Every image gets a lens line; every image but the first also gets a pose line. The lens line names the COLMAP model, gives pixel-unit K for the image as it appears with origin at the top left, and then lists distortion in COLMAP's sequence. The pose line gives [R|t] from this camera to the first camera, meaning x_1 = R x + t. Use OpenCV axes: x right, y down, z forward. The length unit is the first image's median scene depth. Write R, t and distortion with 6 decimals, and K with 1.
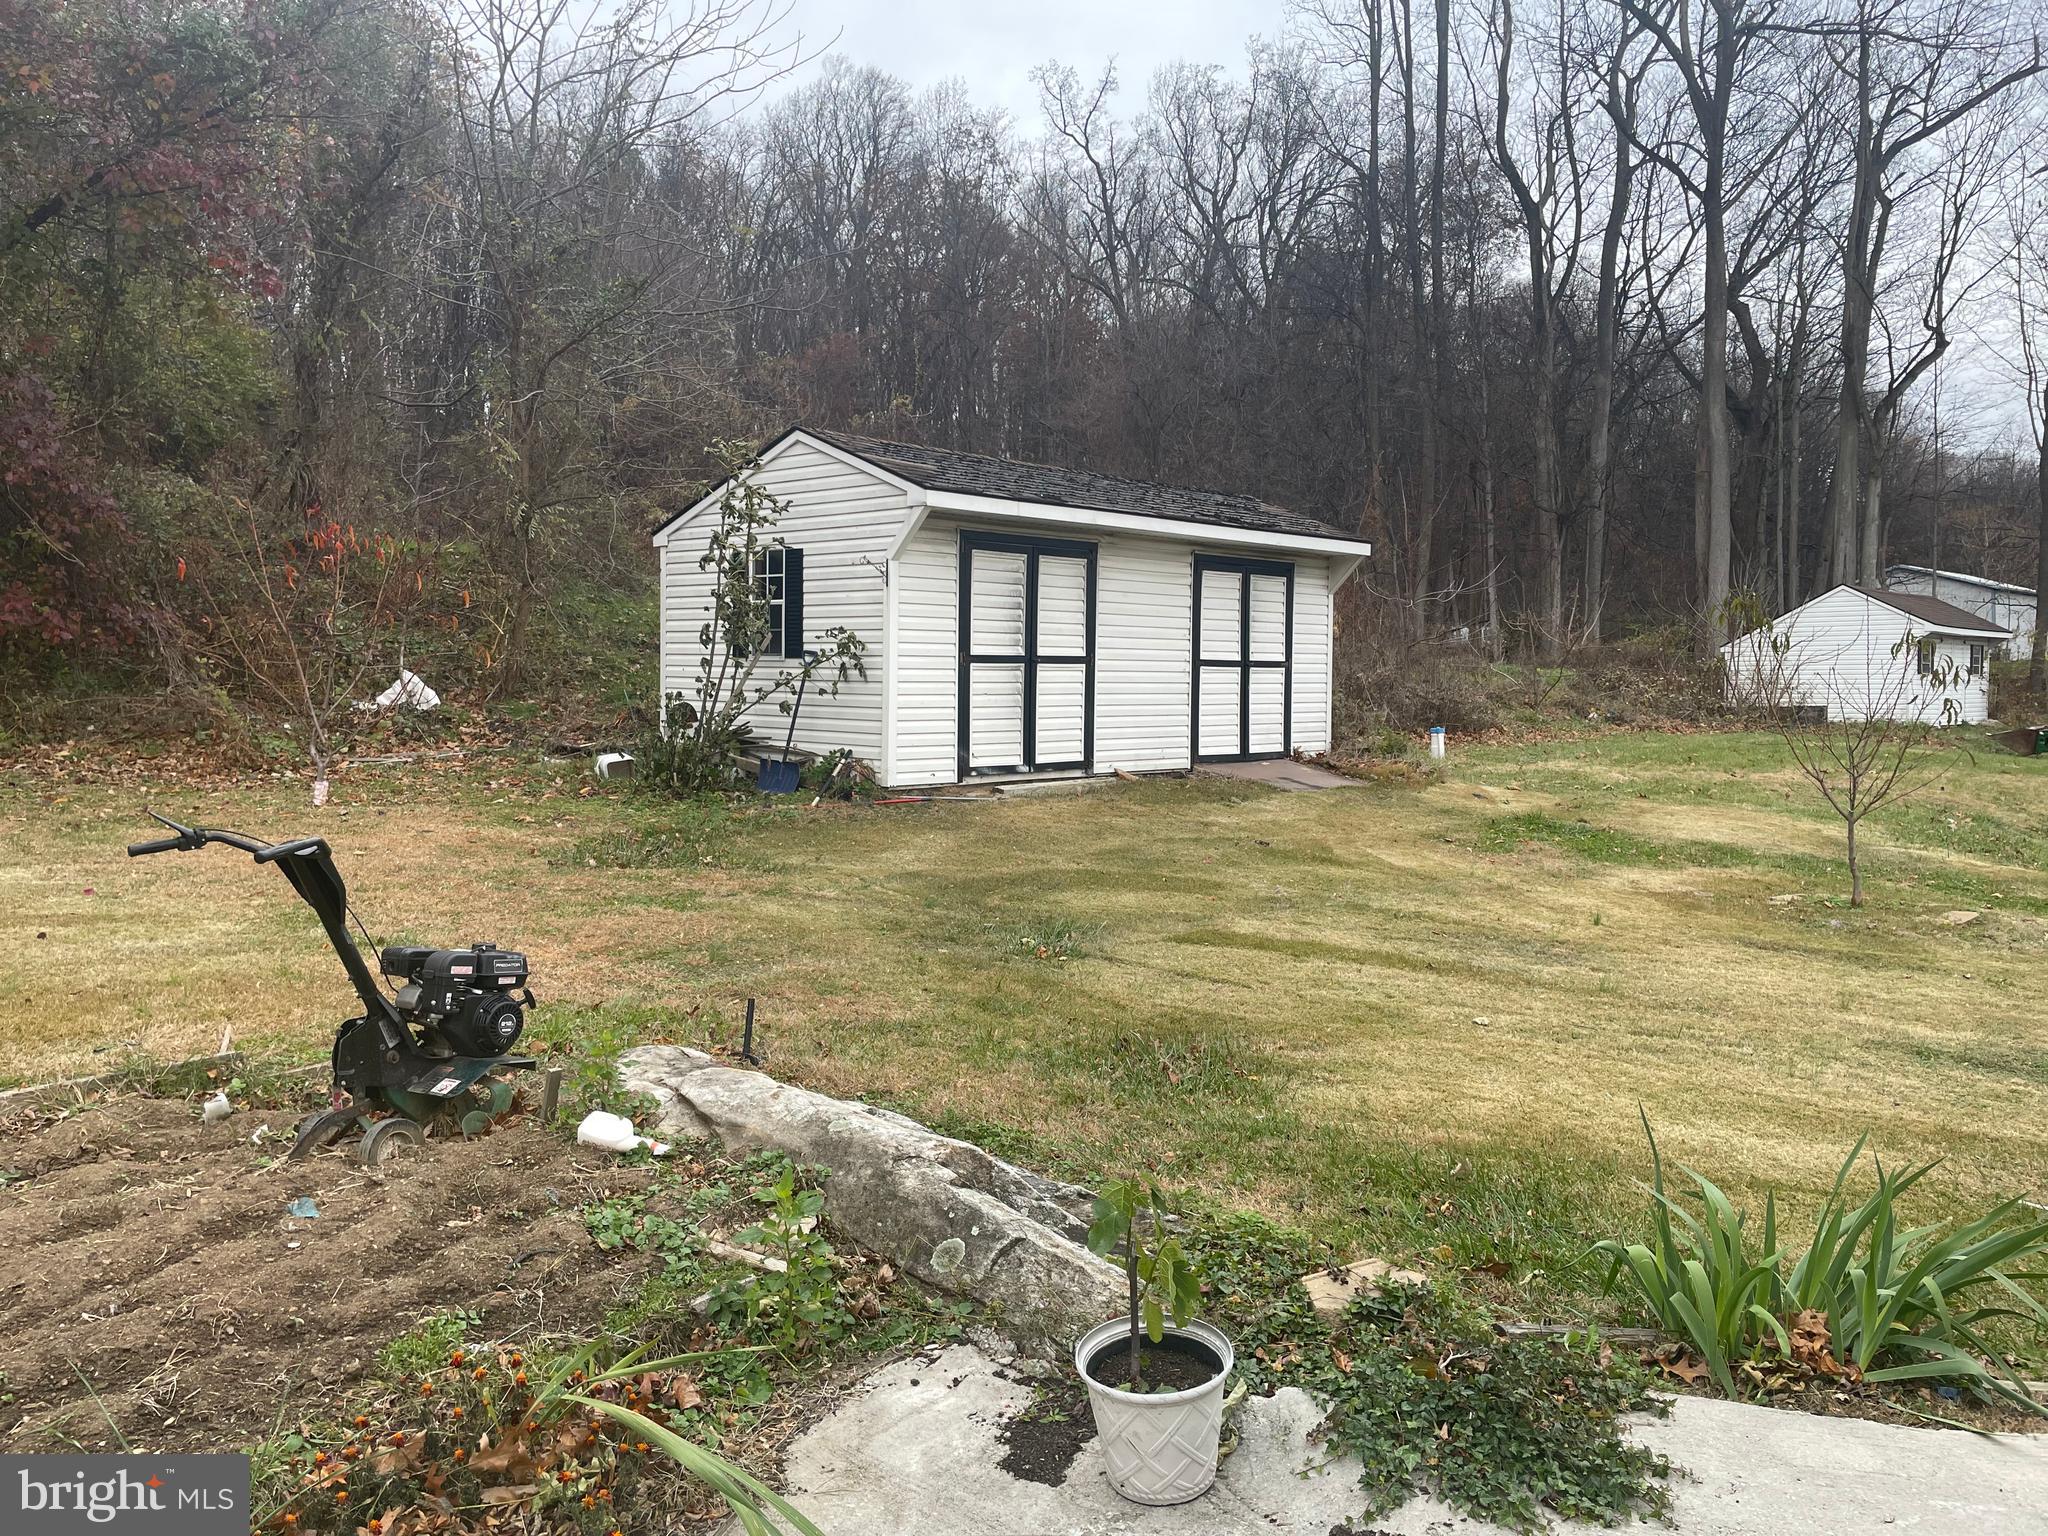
lens RADIAL K [[1545.0, 0, 1032.2], [0, 1545.0, 742.4], [0, 0, 1]] dist [0.090825, -0.118855]
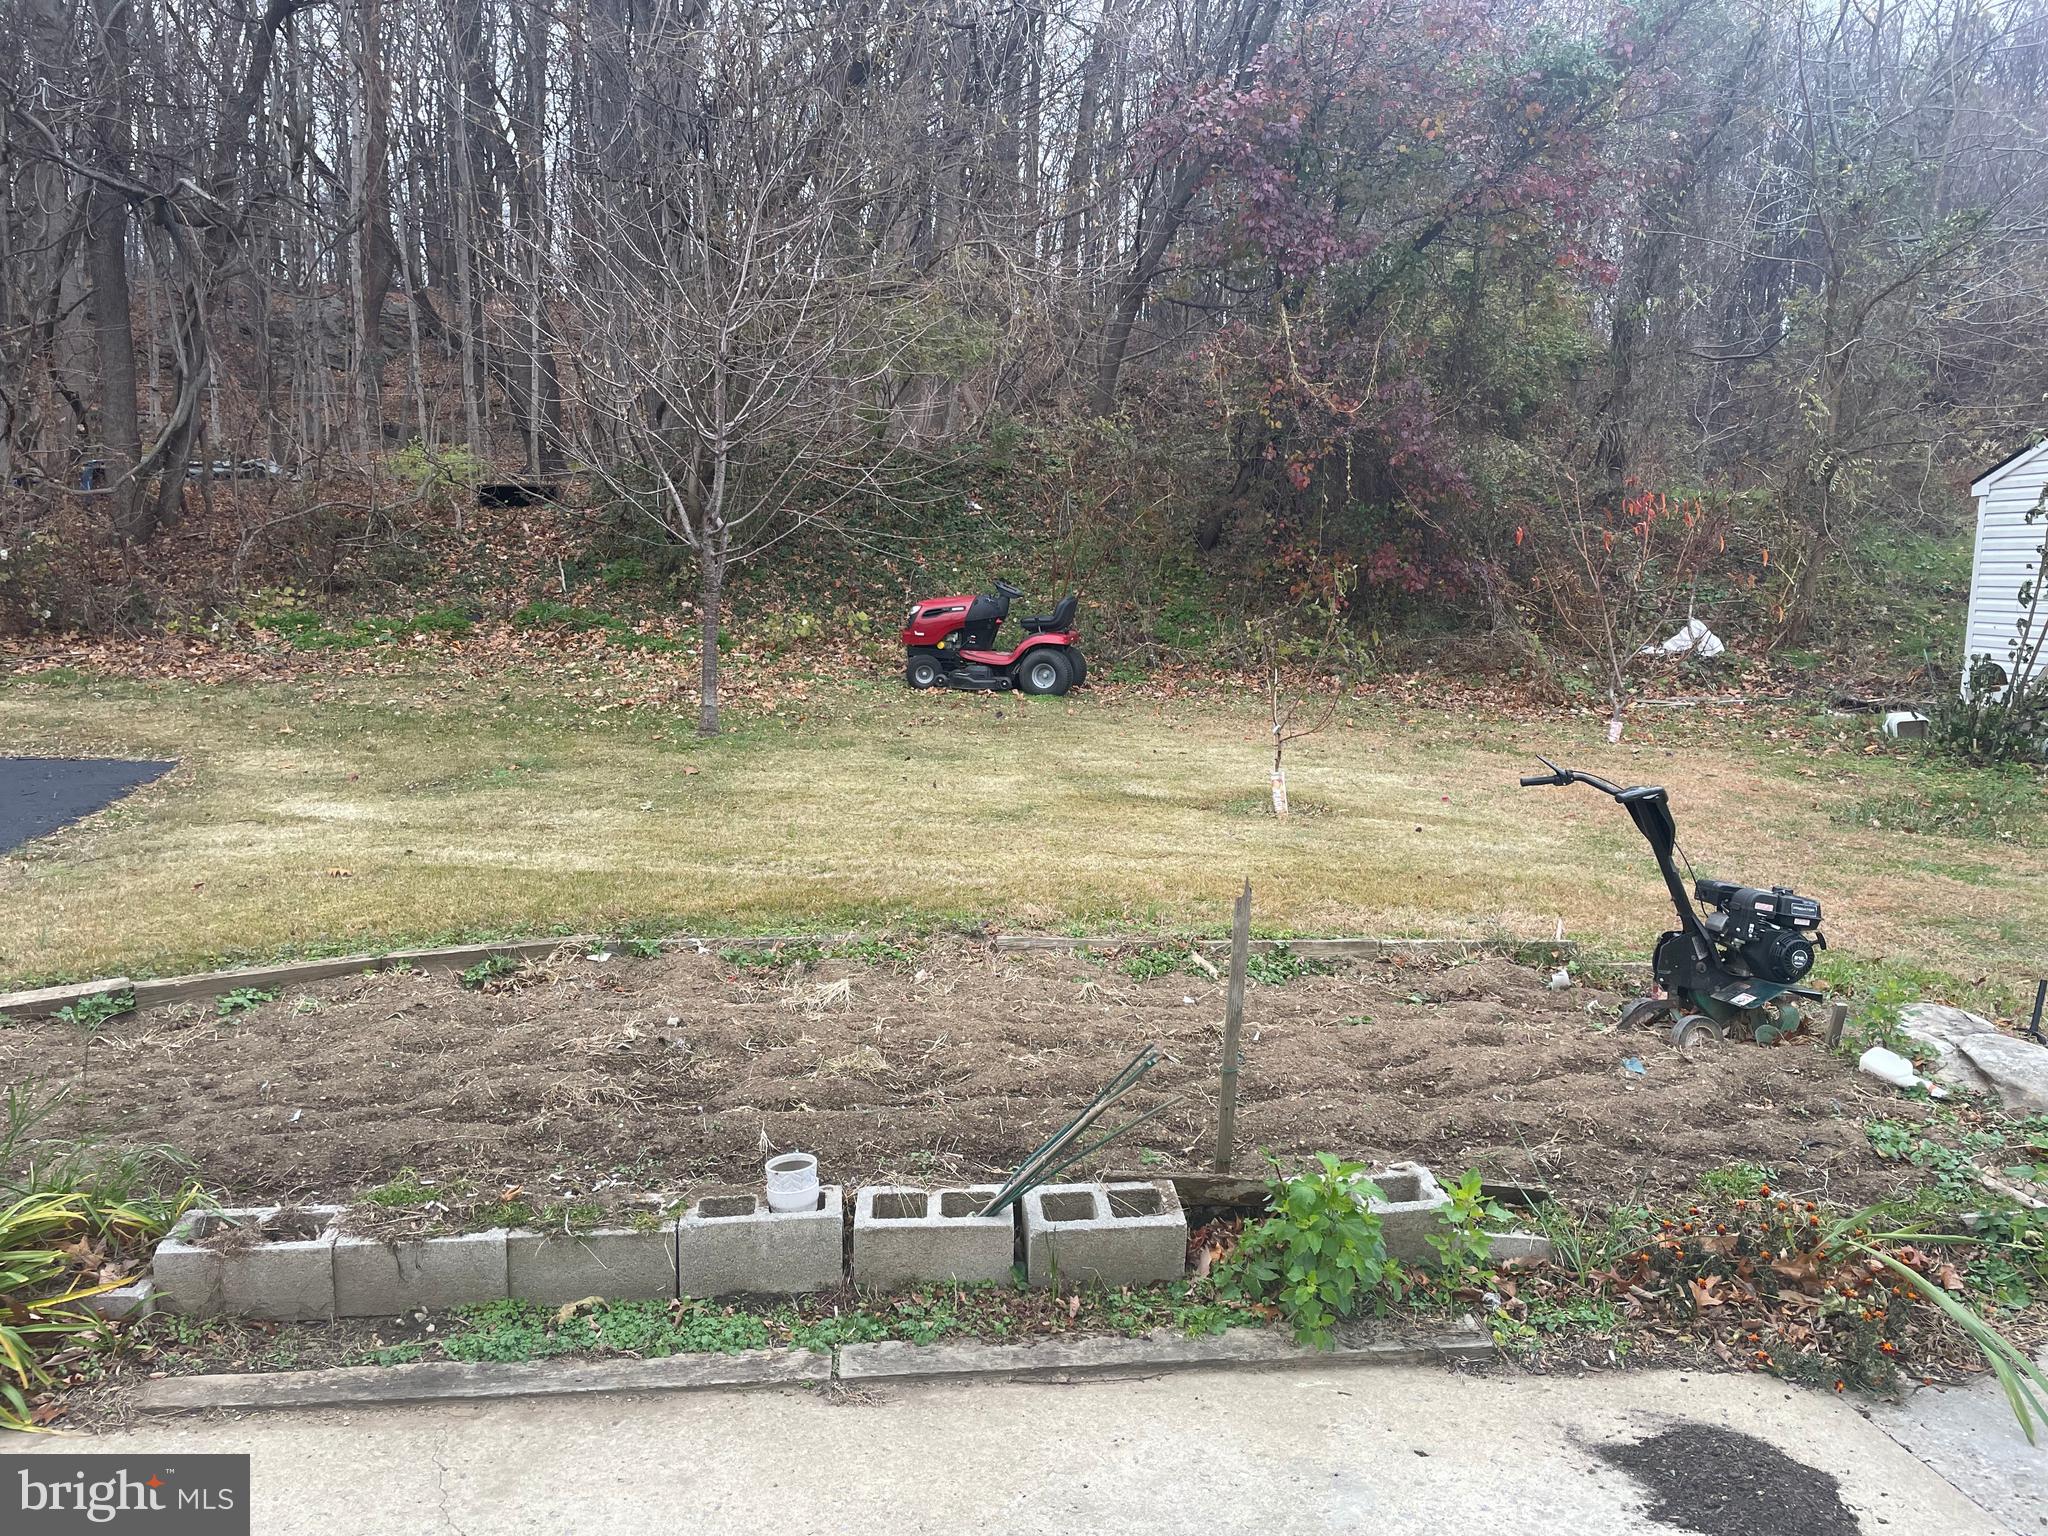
lens RADIAL K [[1545.0, 0, 1032.2], [0, 1545.0, 742.4], [0, 0, 1]] dist [0.090825, -0.118855]
pose [[0.719437, 0.083476, -0.689523, 0.035403], [-0.052200, 0.996442, 0.066169, -0.021525], [0.692593, -0.011611, 0.721235, -0.181012]]
